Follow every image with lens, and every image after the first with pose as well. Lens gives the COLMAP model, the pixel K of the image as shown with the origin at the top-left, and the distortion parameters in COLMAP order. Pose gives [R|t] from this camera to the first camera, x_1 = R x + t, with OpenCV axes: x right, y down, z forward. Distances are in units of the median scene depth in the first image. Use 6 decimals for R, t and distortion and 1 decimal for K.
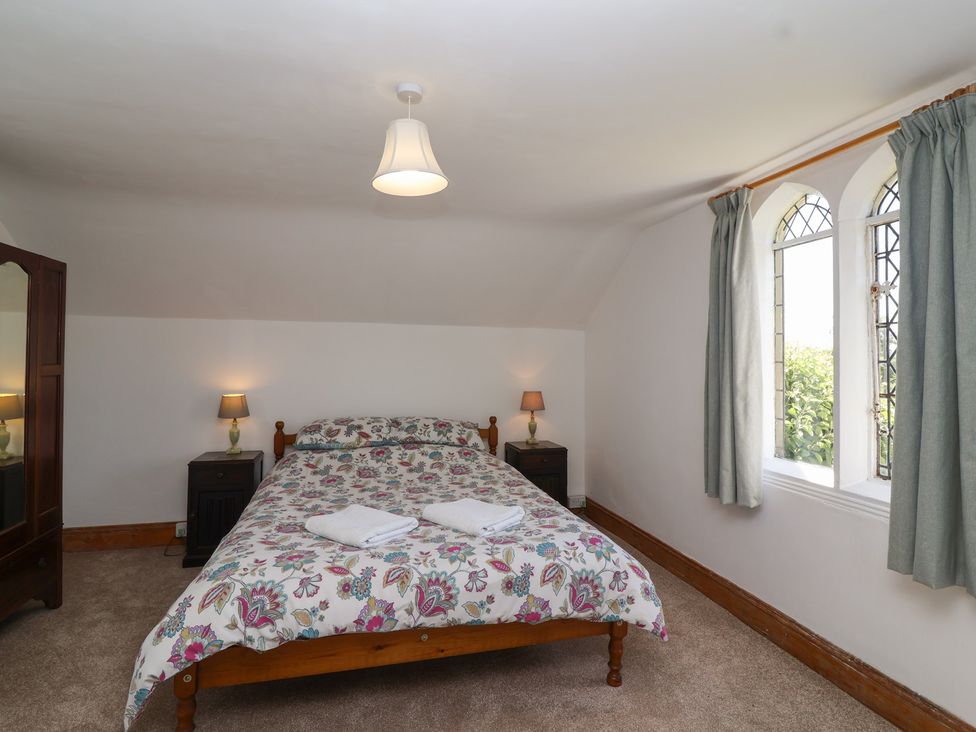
lens RADIAL K [[515.0, 0, 490.9], [0, 515.0, 363.9], [0, 0, 1]] dist [-0.002774, -0.006641]
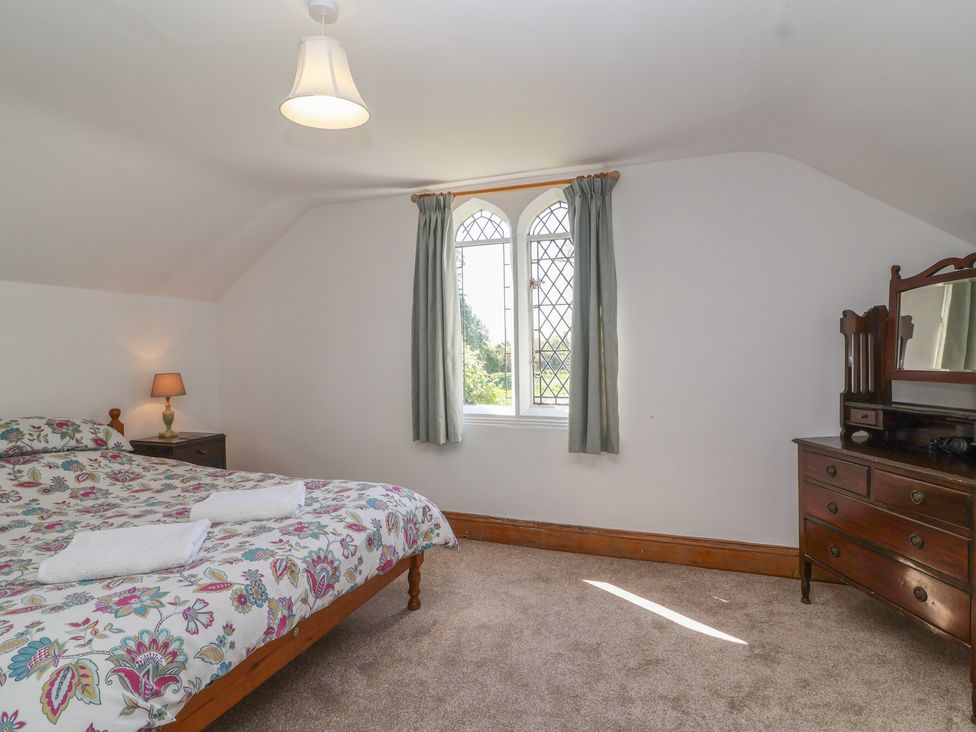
lens RADIAL K [[515.0, 0, 498.4], [0, 515.0, 362.5], [0, 0, 1]] dist [-0.002774, -0.006641]
pose [[0.577996, -0.034952, 0.815291, -0.581238], [0.020747, 0.999389, 0.028136, 0.048365], [-0.815776, 0.000652, 0.578368, 0.189107]]
